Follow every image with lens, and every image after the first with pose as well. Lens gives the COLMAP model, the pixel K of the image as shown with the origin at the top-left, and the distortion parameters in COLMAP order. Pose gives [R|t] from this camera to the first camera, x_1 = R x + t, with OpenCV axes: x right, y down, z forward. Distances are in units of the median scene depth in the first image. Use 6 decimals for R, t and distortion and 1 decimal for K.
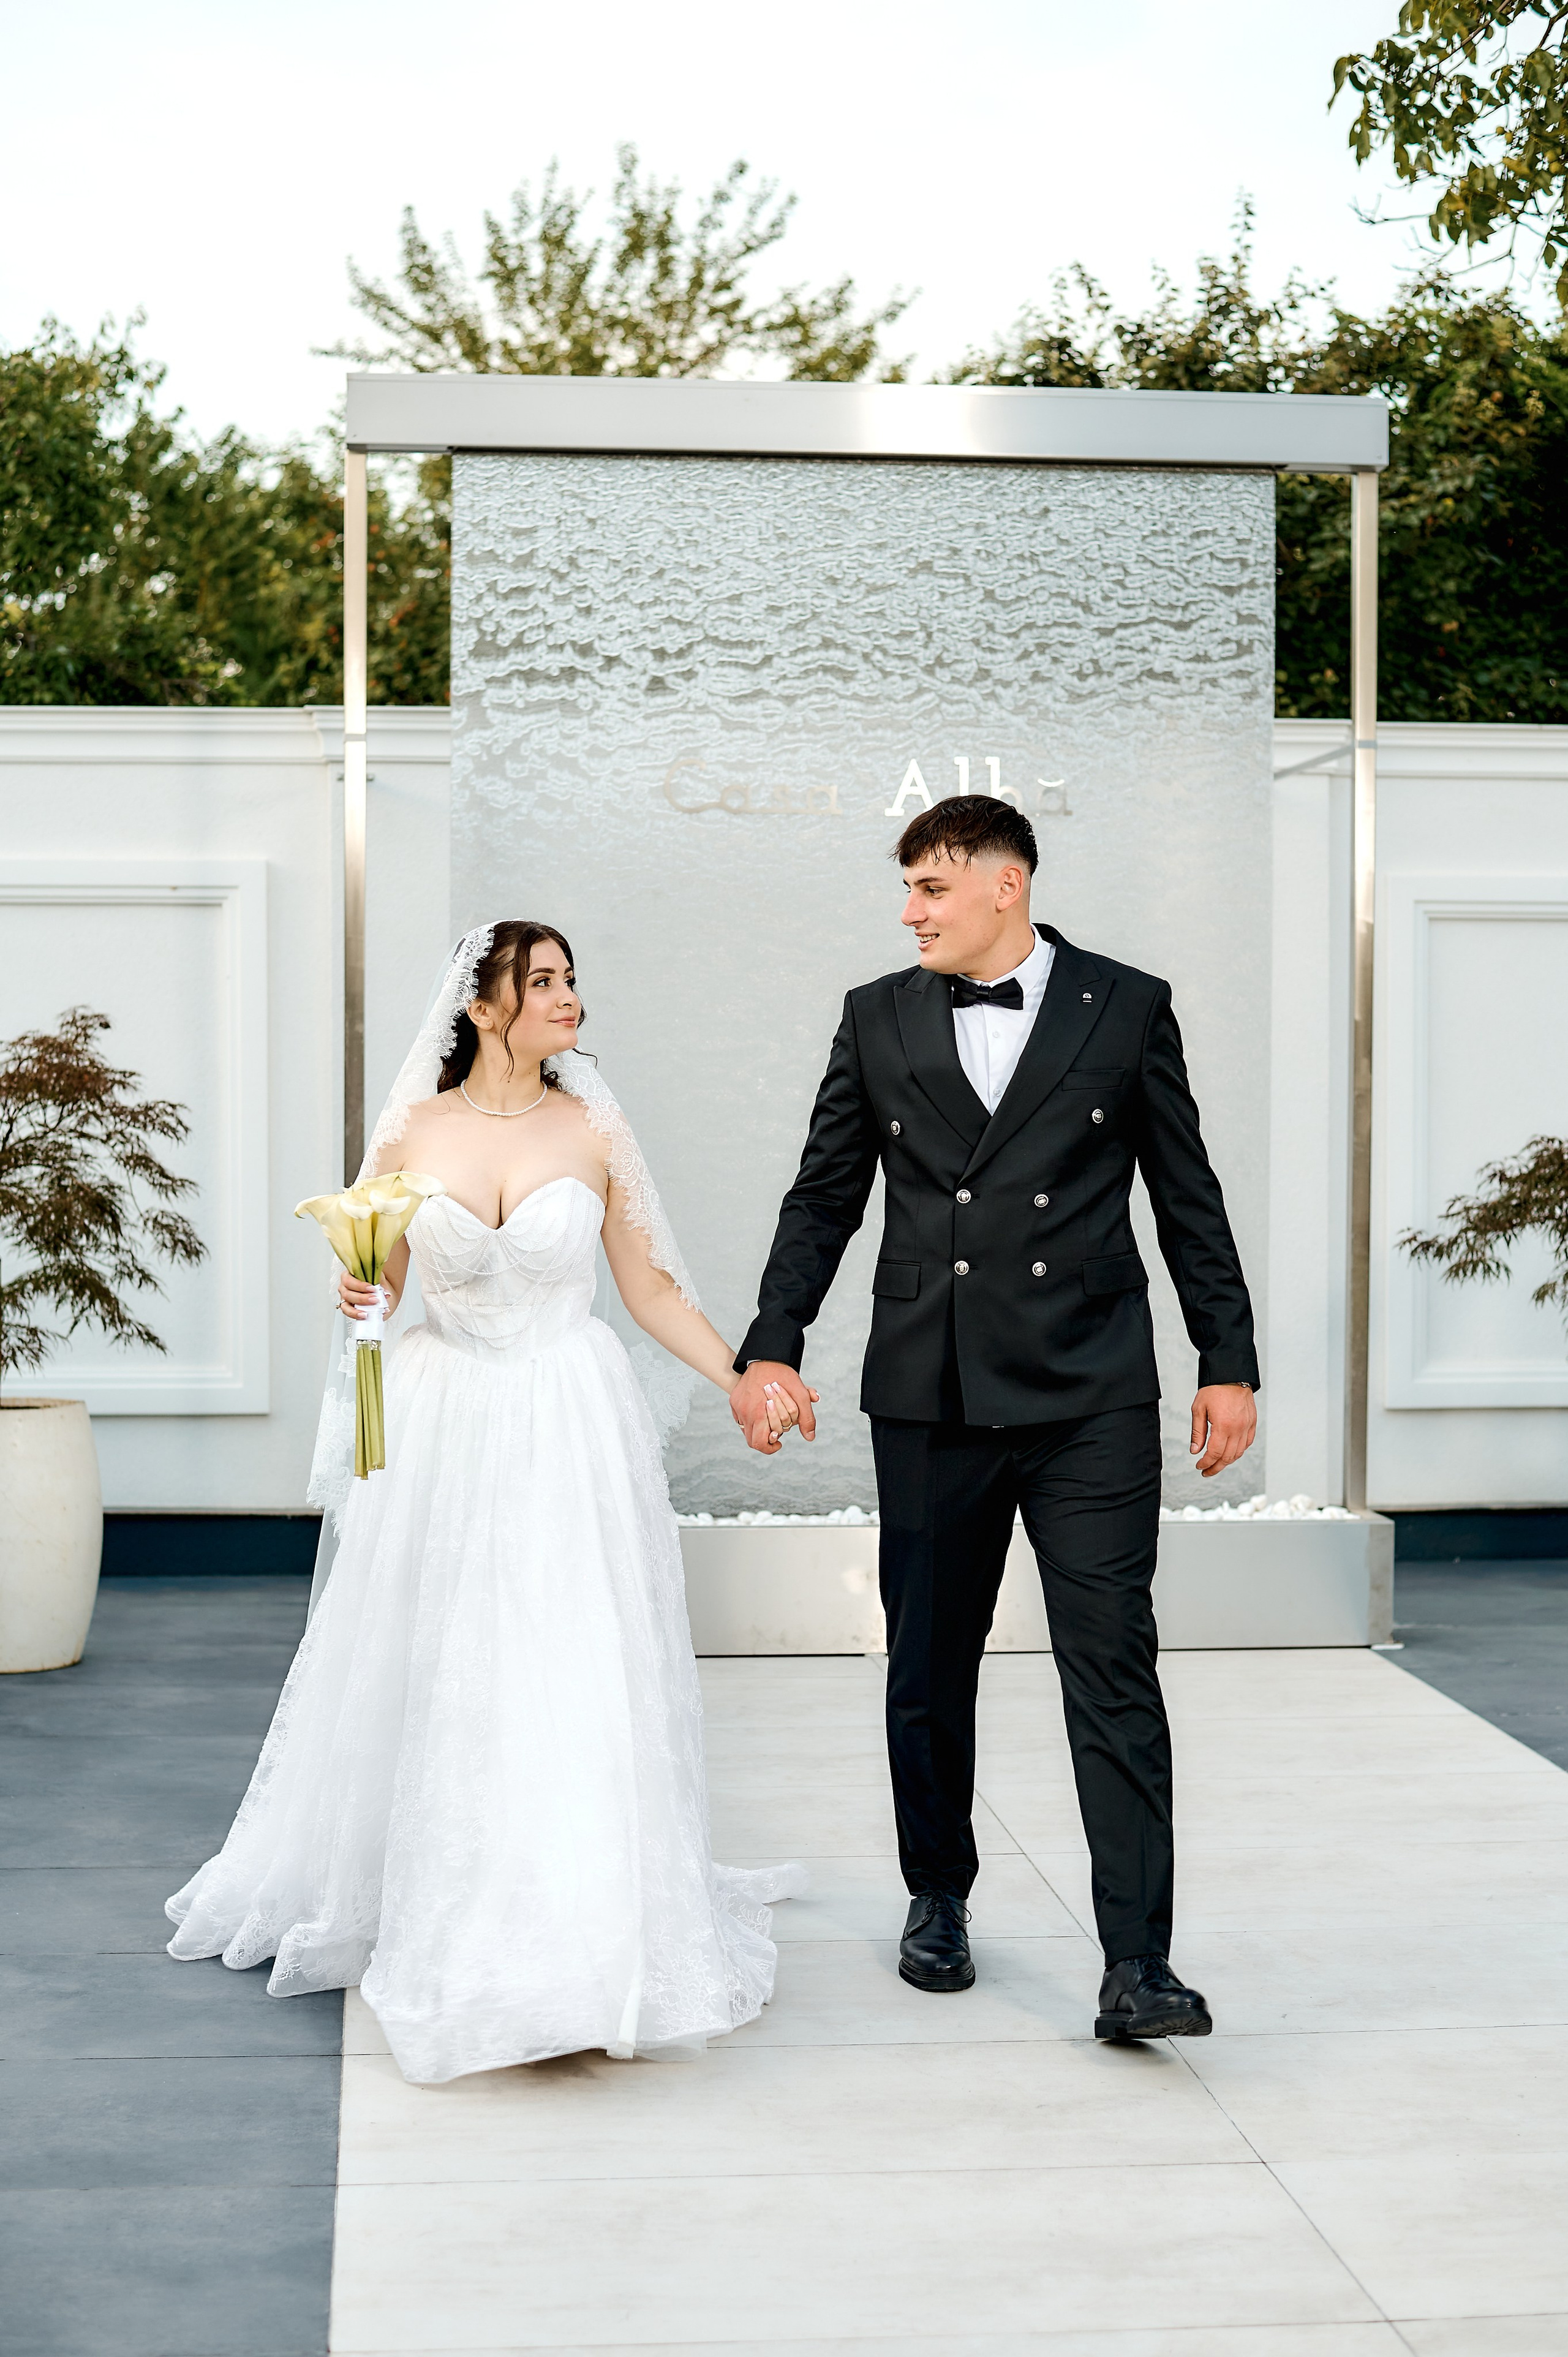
lens RADIAL K [[3377.0, 0, 784.0], [0, 3377.0, 1178.5], [0, 0, 1]] dist [-0.112259, 0.059375]
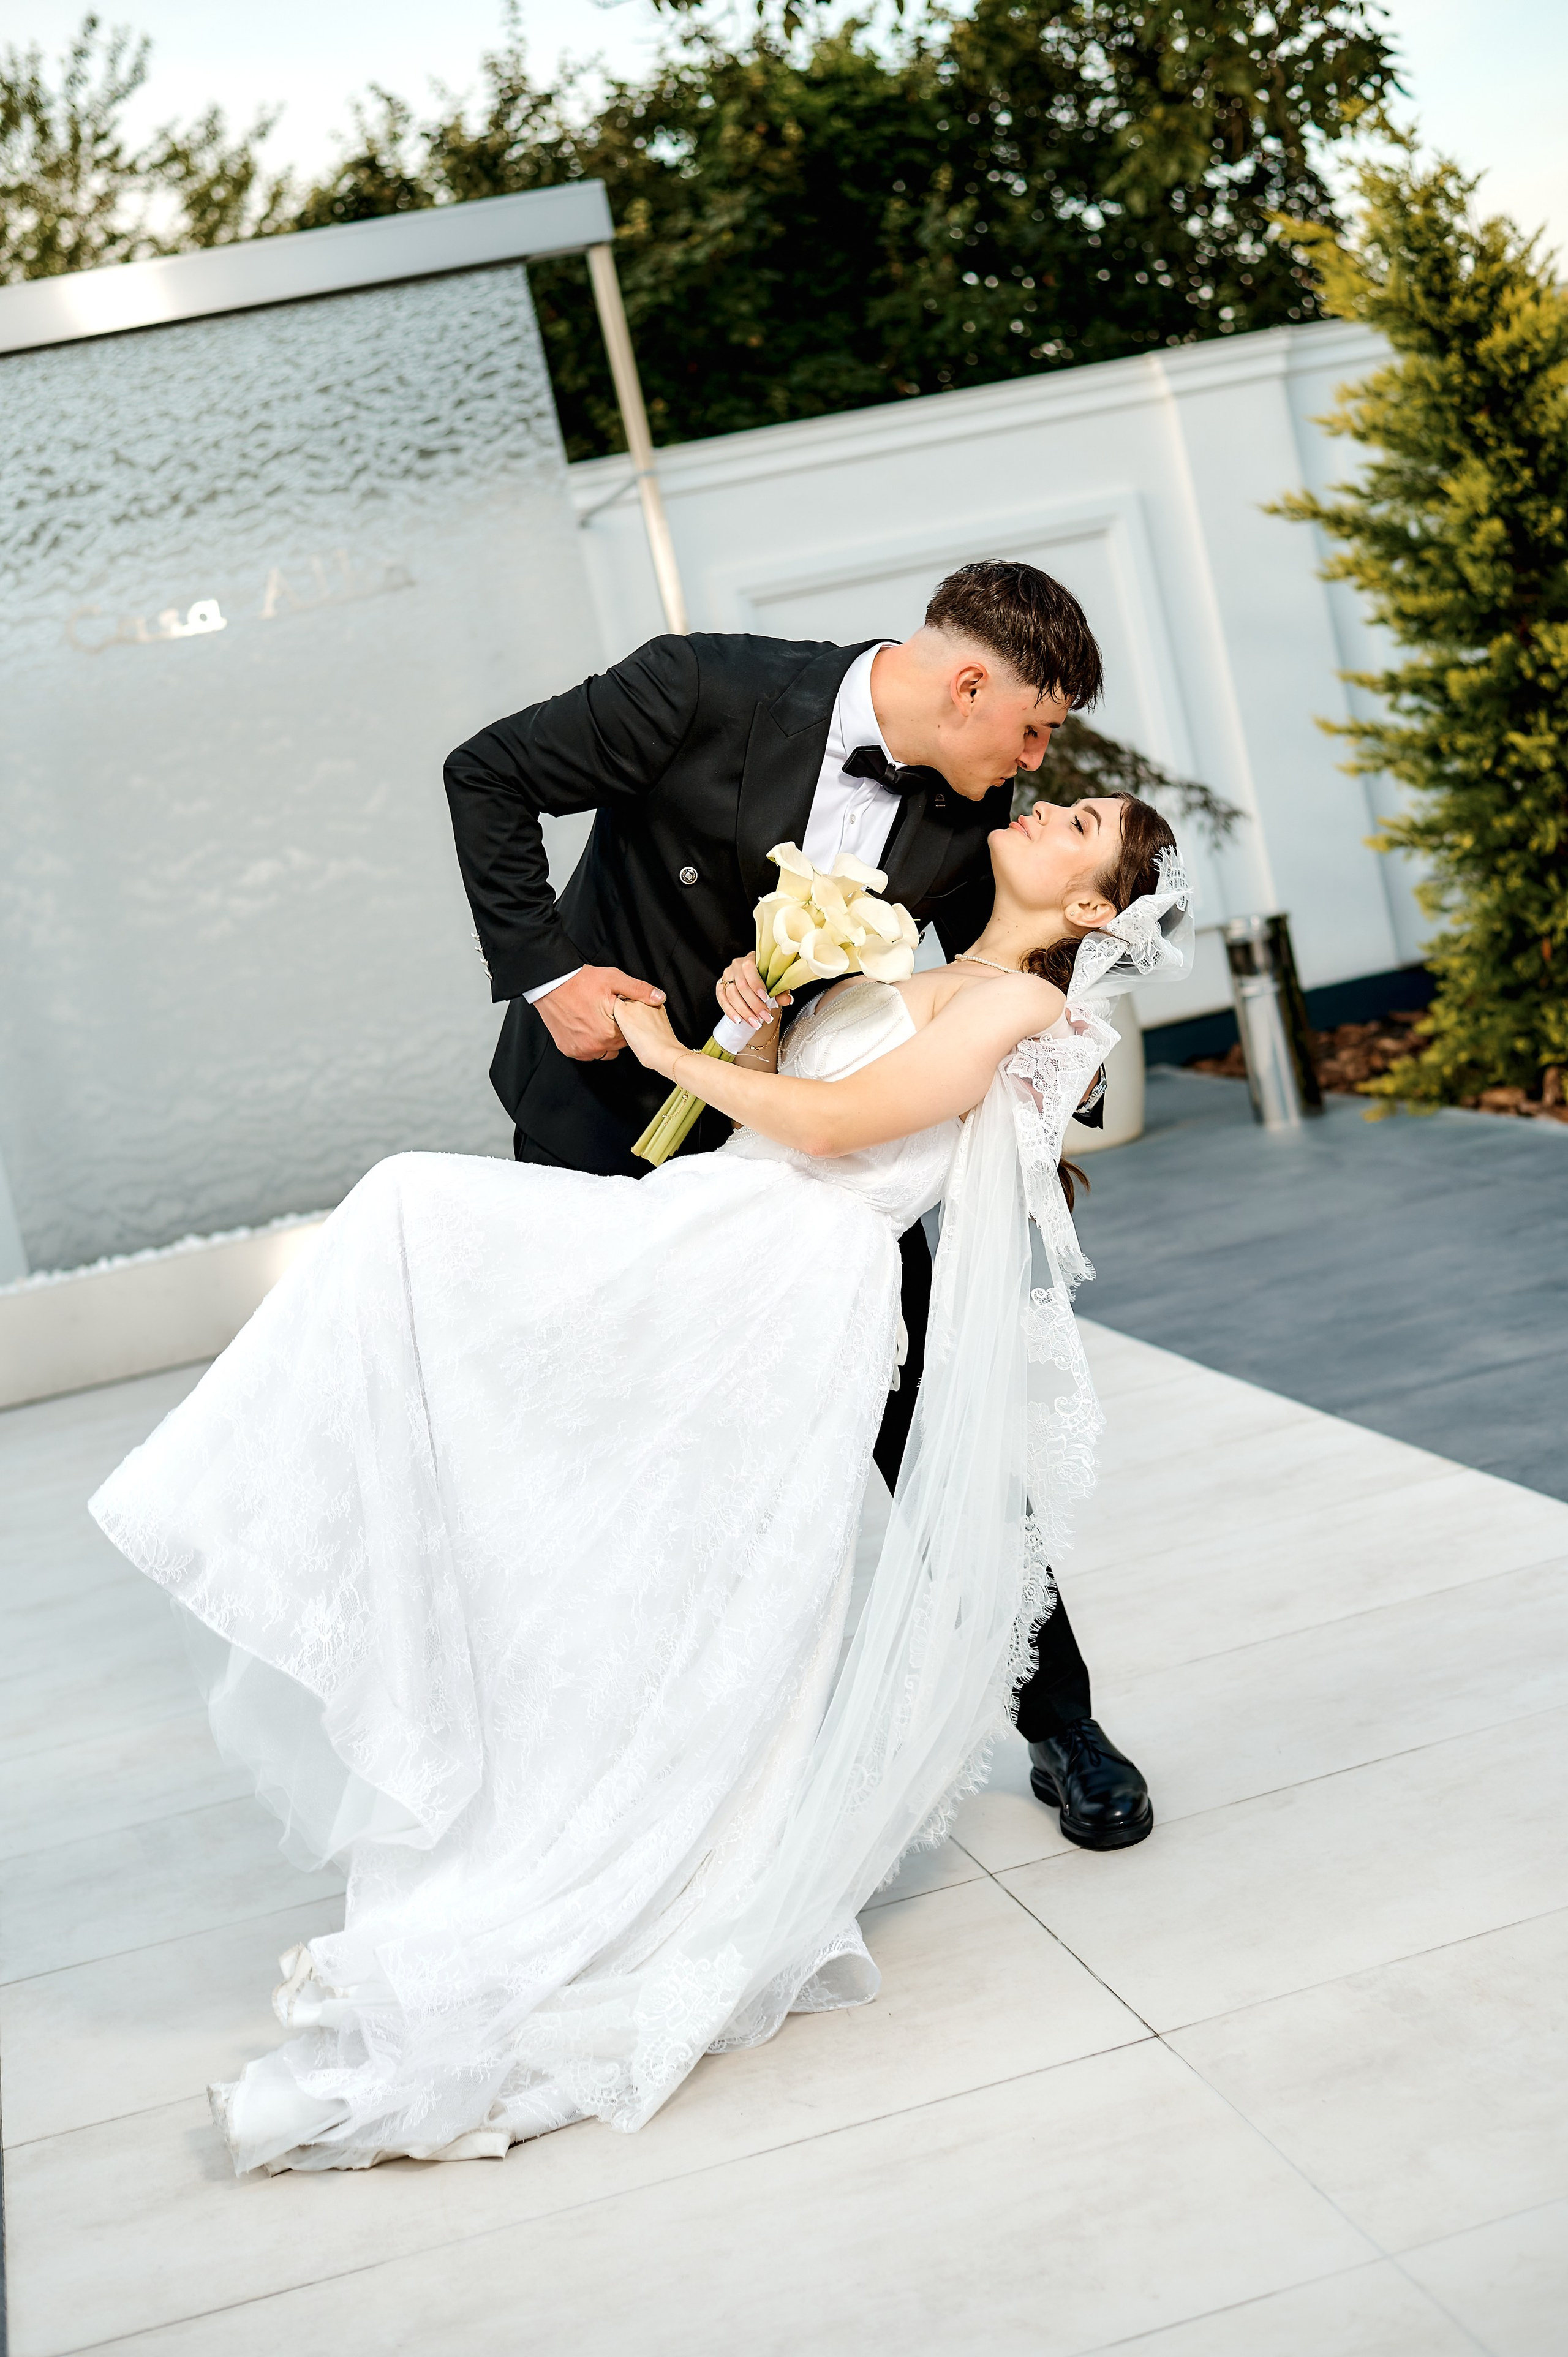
lens RADIAL K [[3223.3, 0, 783.2], [0, 3223.3, 1197.2], [0, 0, 1]] dist [-0.113251, 0.066007]
pose [[0.968819, -0.225623, 0.102393, 0.027153], [0.215565, 0.971292, 0.100617, 0.010127], [-0.122155, -0.075407, 0.989642, -0.093018]]
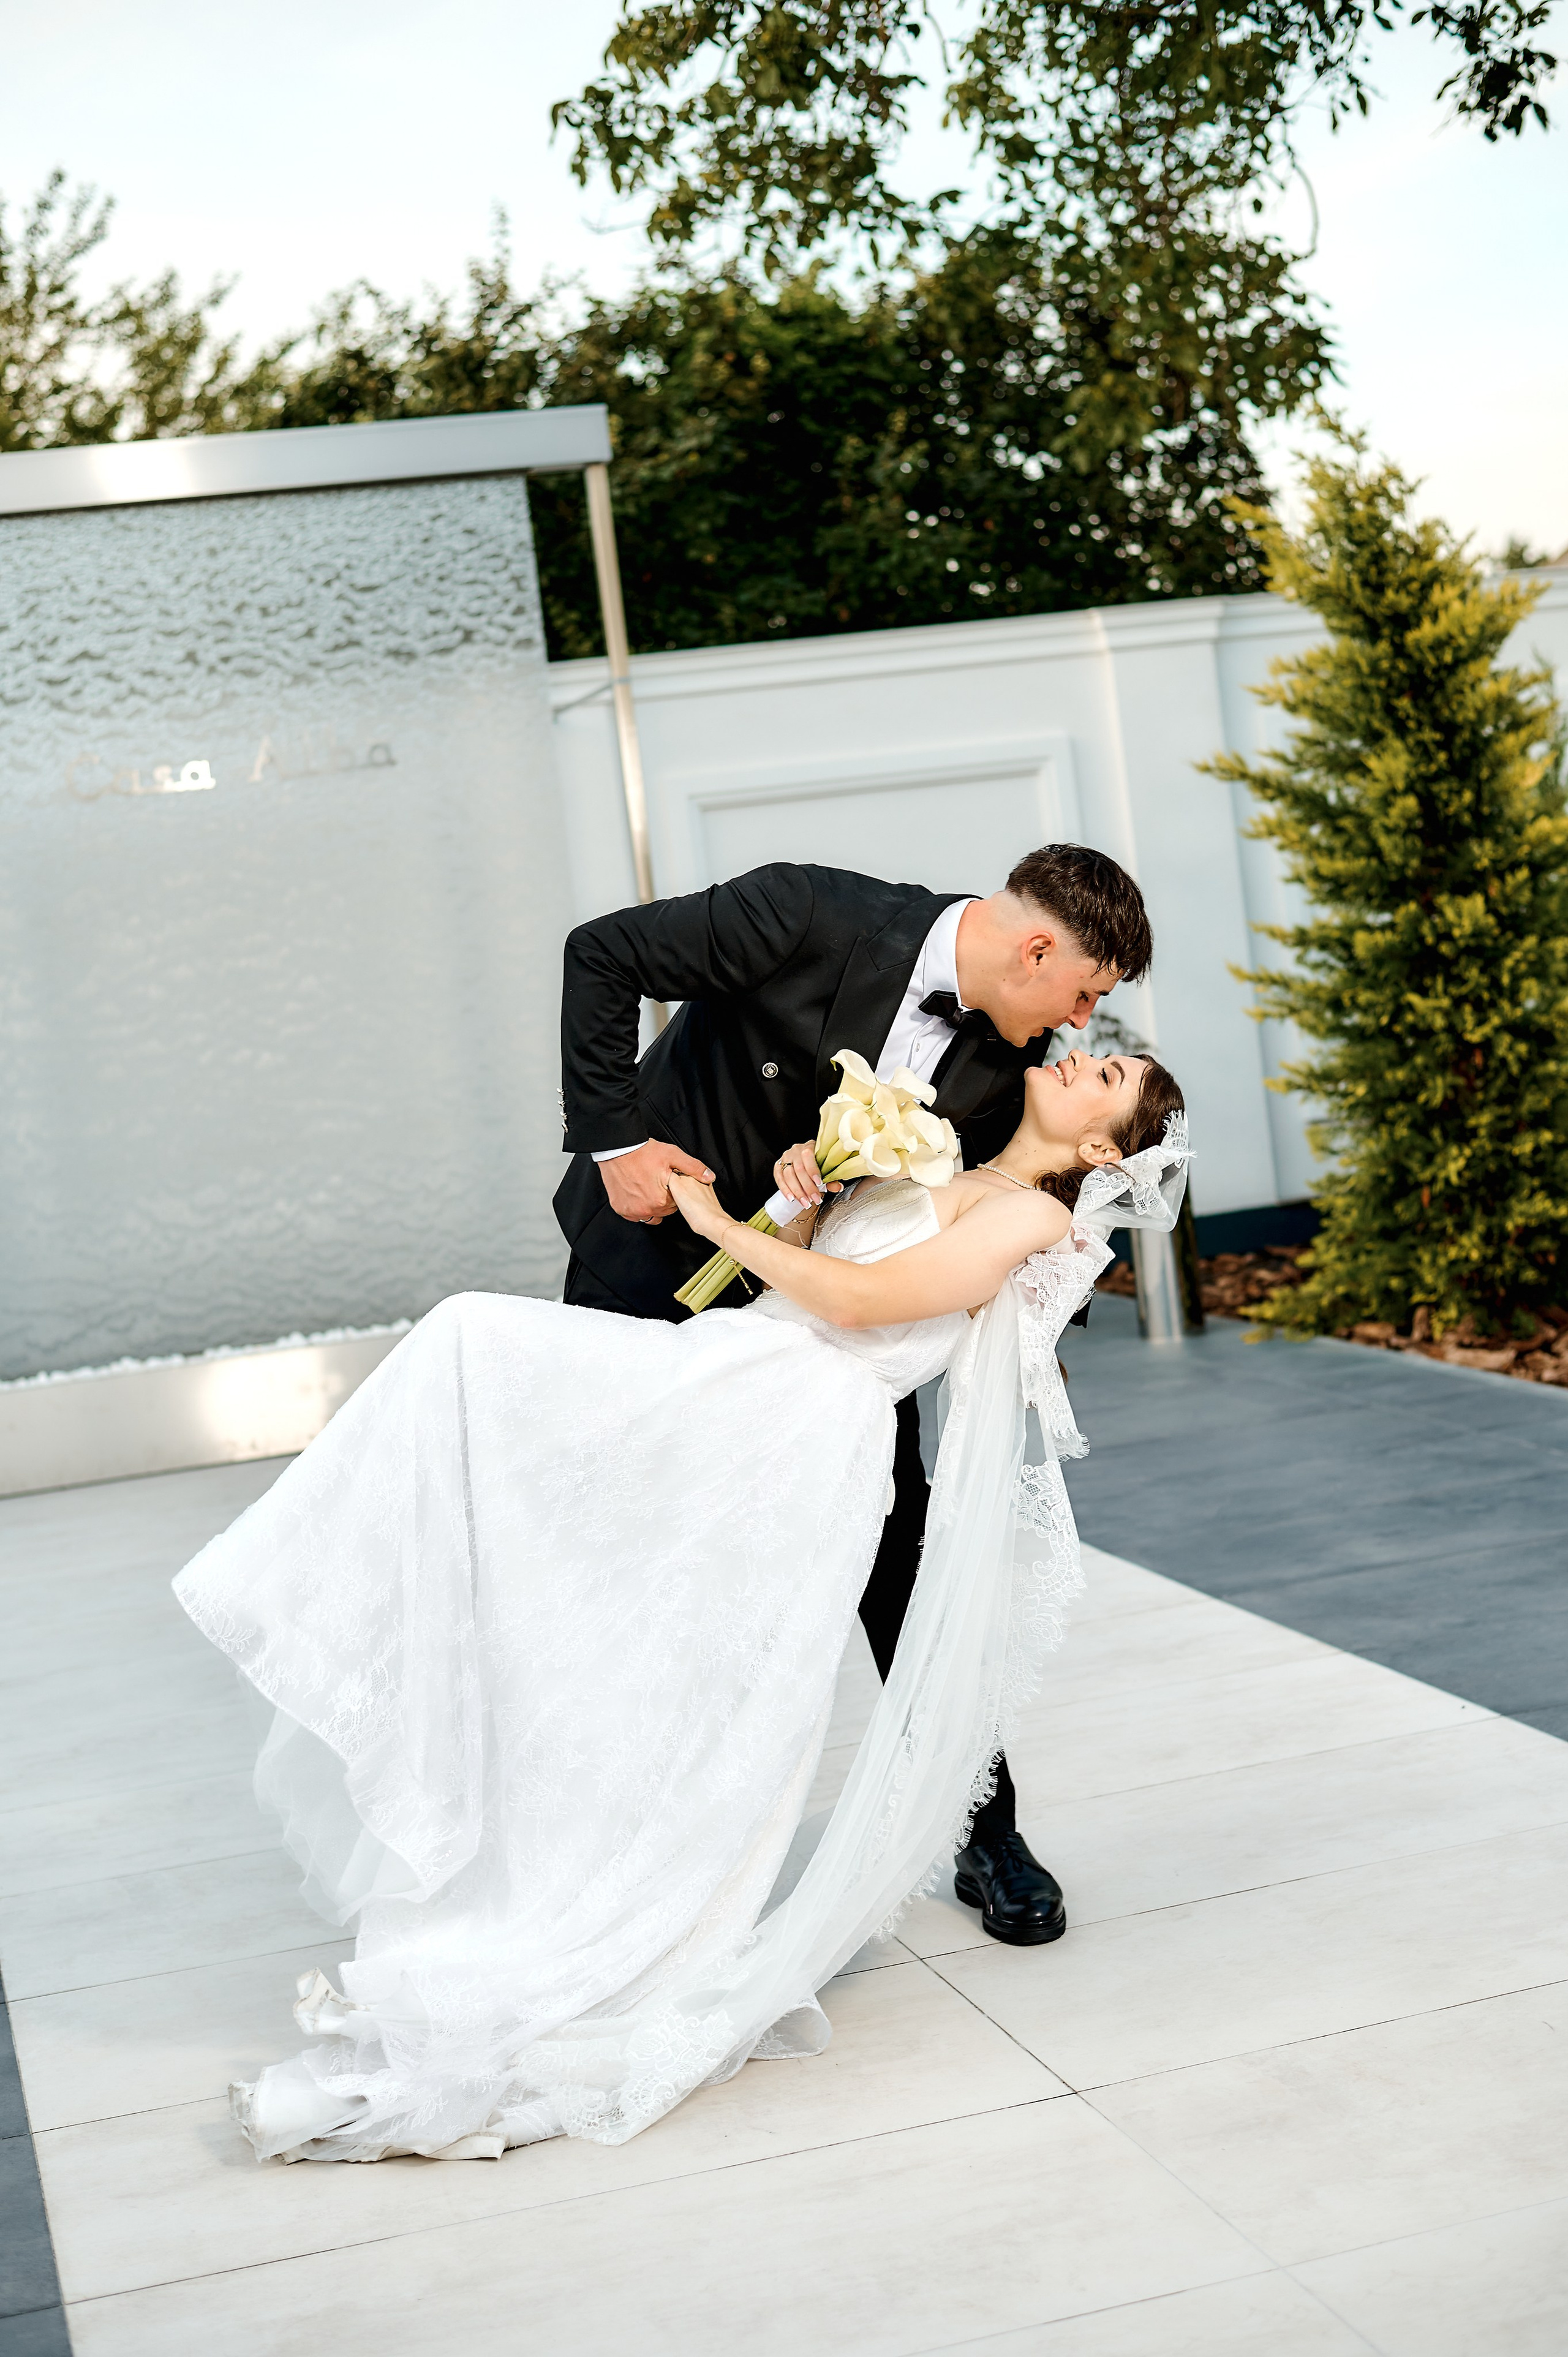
lens RADIAL K [[3237.9, 0, 766.7], [0, 3237.9, 1223.6], [0, 0, 1]] dist [-0.104865, -0.004362]
pose [[0.977859, -0.136455, 0.158659, 0.002895], [0.129043, 0.990047, 0.056162, 0.007941], [-0.164743, -0.034445, 0.985735, -0.133376]]
